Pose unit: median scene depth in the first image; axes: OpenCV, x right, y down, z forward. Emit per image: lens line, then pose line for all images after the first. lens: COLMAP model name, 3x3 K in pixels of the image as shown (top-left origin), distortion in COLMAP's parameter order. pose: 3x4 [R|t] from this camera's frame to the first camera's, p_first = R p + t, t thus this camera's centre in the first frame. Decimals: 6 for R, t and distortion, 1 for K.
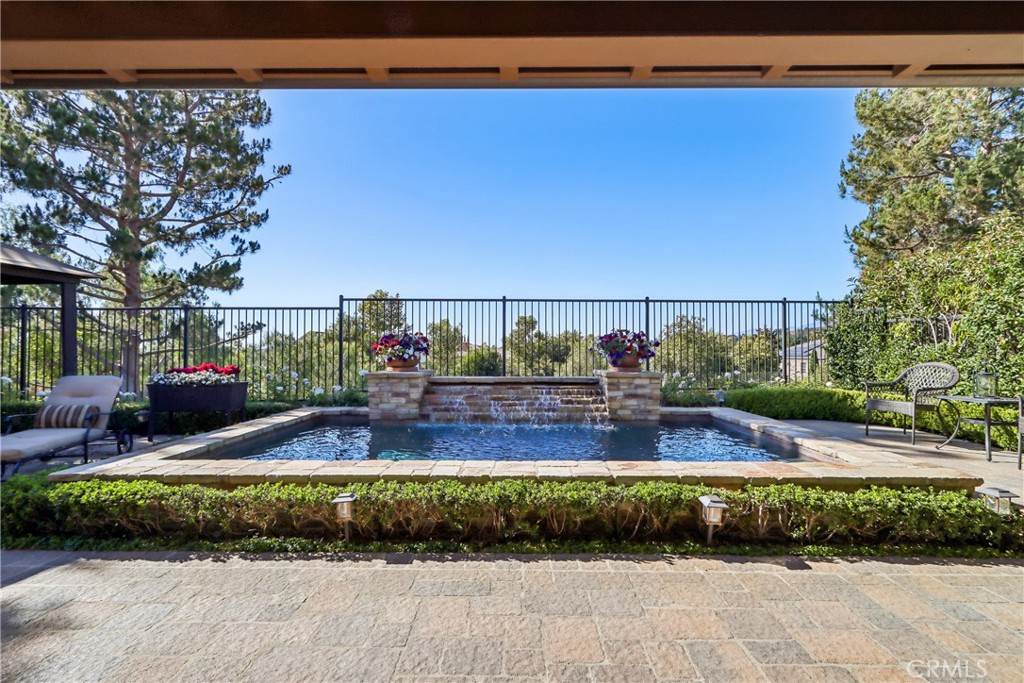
lens RADIAL K [[471.9, 0, 513.6], [0, 471.9, 344.0], [0, 0, 1]] dist [-0.000932, -0.000199]
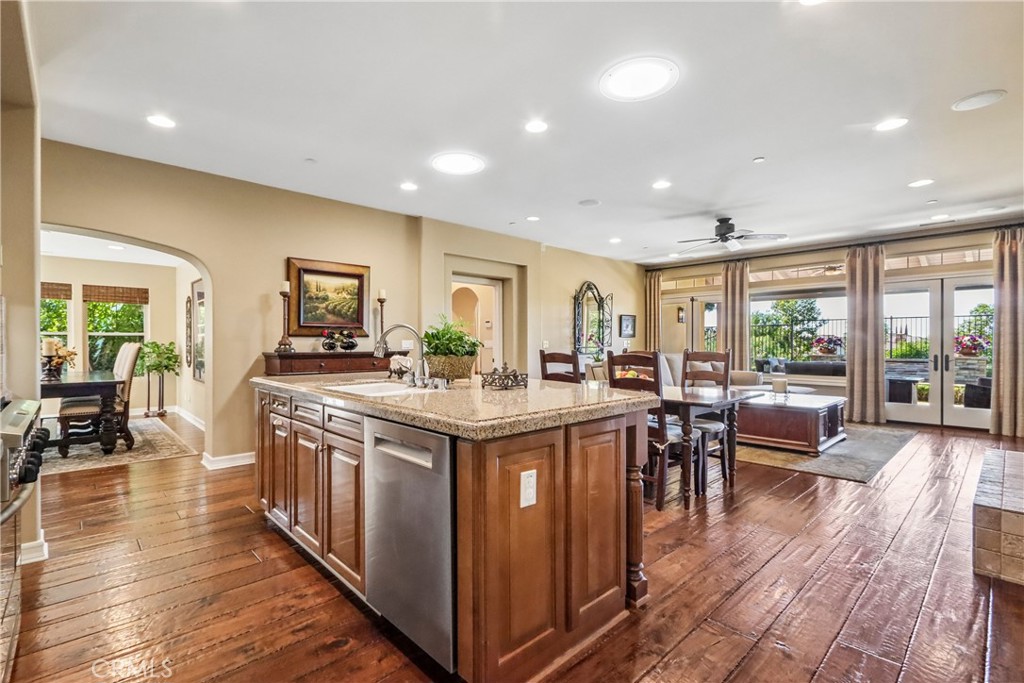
lens RADIAL K [[471.9, 0, 512.2], [0, 471.9, 341.5], [0, 0, 1]] dist [-0.000932, -0.000199]
pose [[0.697535, -0.000112, -0.716551, 0.285813], [0.008759, 0.999927, 0.008370, -0.030187], [0.716497, -0.012115, 0.697485, -1.436874]]
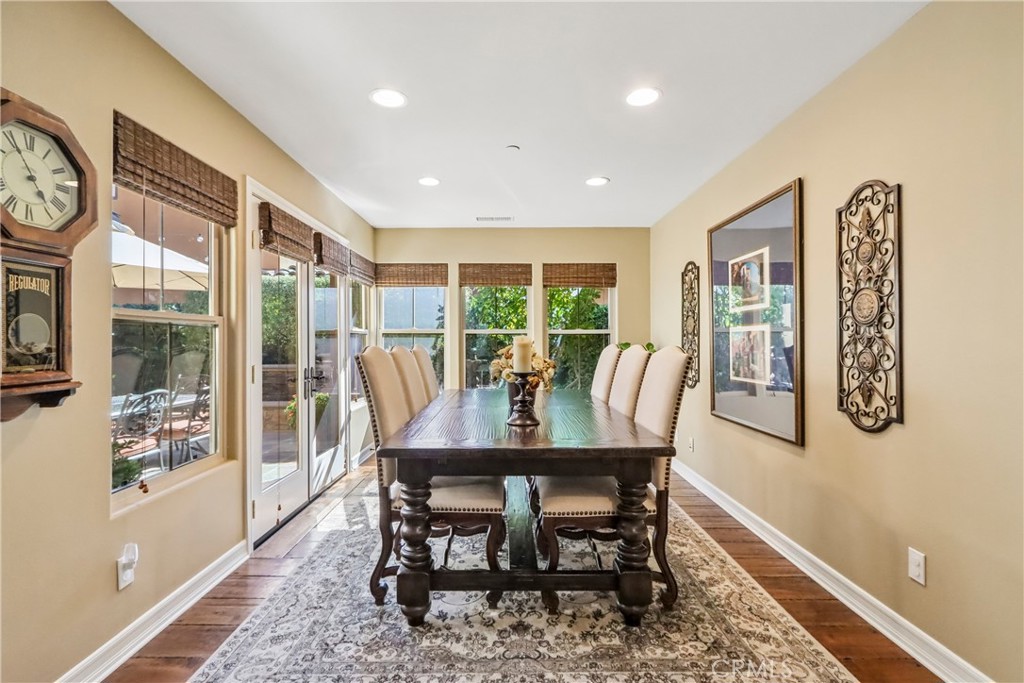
lens RADIAL K [[471.9, 0, 510.2], [0, 471.9, 340.3], [0, 0, 1]] dist [-0.000932, -0.000199]
pose [[0.019777, 0.002330, -0.999802, 0.207736], [0.012717, 0.999916, 0.002582, -0.030752], [0.999724, -0.012766, 0.019746, -1.439406]]
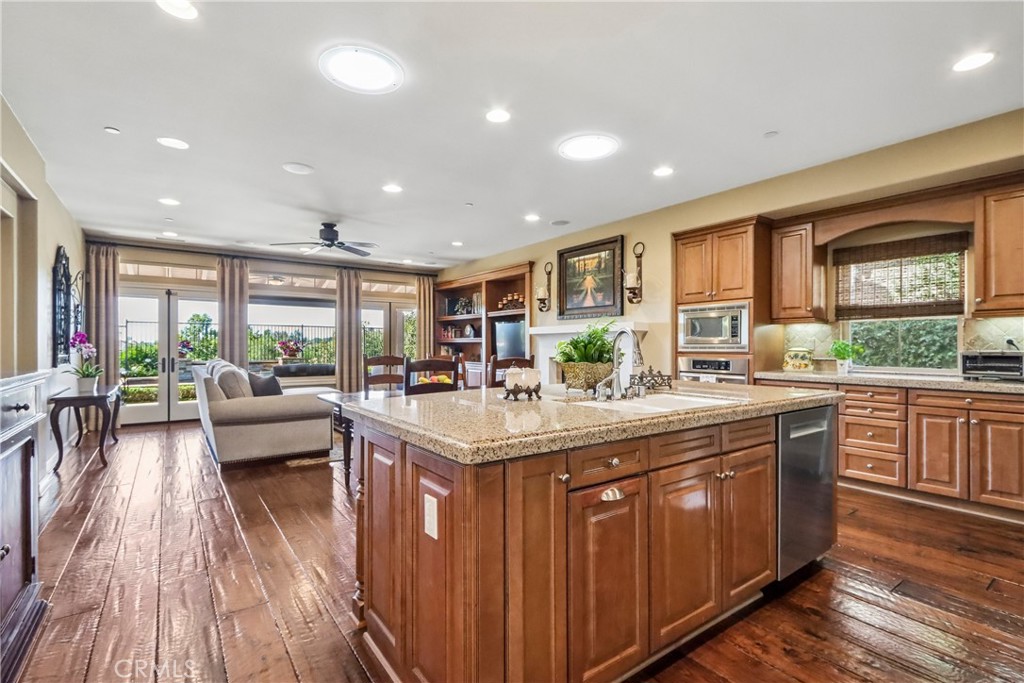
lens RADIAL K [[471.9, 0, 506.4], [0, 471.9, 348.0], [0, 0, 1]] dist [-0.000932, -0.000199]
pose [[0.803456, 0.002362, 0.595359, 0.107521], [-0.011514, 0.999867, 0.011573, -0.030134], [-0.595252, -0.016153, 0.803376, -1.439637]]
